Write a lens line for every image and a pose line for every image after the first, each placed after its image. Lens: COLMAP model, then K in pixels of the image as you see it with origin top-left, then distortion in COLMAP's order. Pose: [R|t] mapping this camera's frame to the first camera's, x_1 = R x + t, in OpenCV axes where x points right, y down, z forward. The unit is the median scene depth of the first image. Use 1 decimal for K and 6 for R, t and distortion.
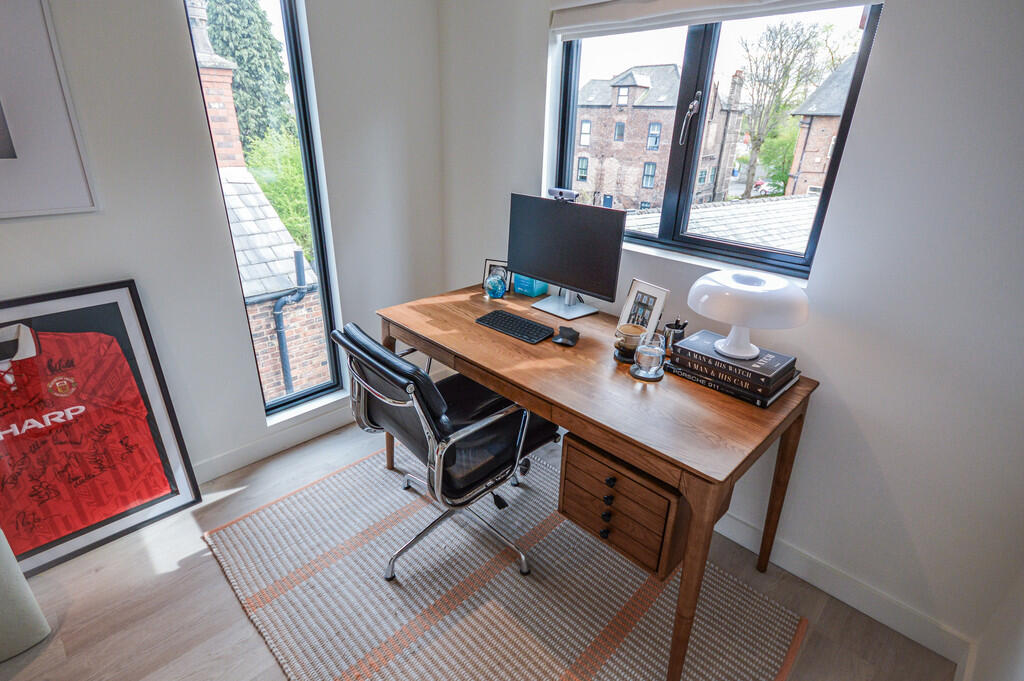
lens RADIAL K [[508.0, 0, 511.7], [0, 508.0, 339.5], [0, 0, 1]] dist [-0.003315, -0.004117]
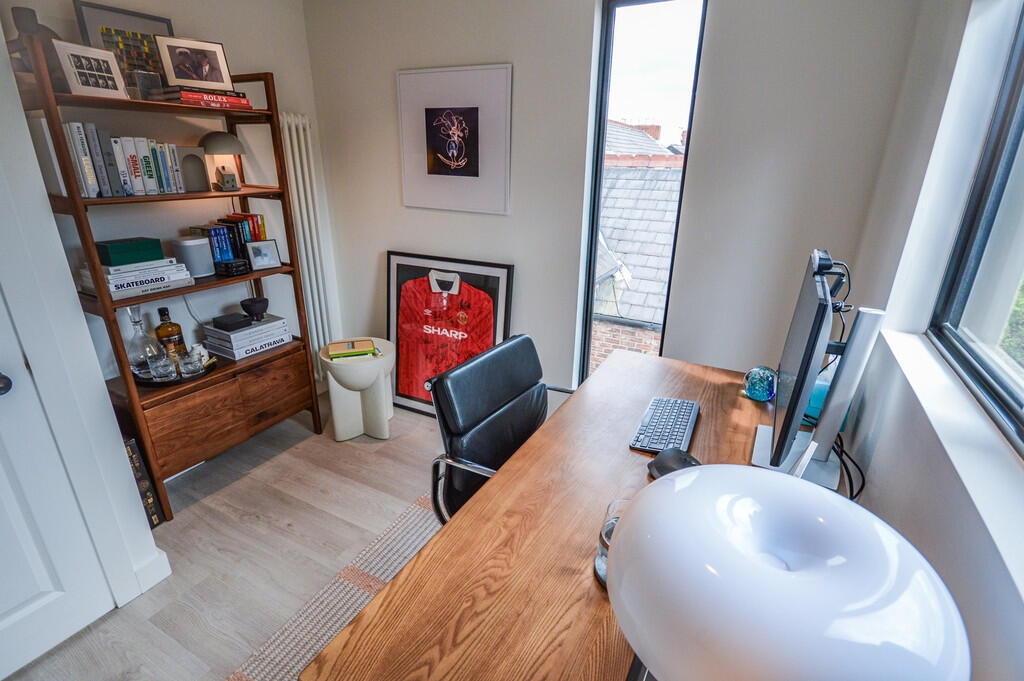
lens RADIAL K [[508.0, 0, 509.3], [0, 508.0, 342.8], [0, 0, 1]] dist [-0.003315, -0.004117]
pose [[0.283247, 0.318393, -0.904653, 0.617268], [-0.383265, 0.902264, 0.197552, -0.206042], [0.879135, 0.290766, 0.377592, 0.540721]]
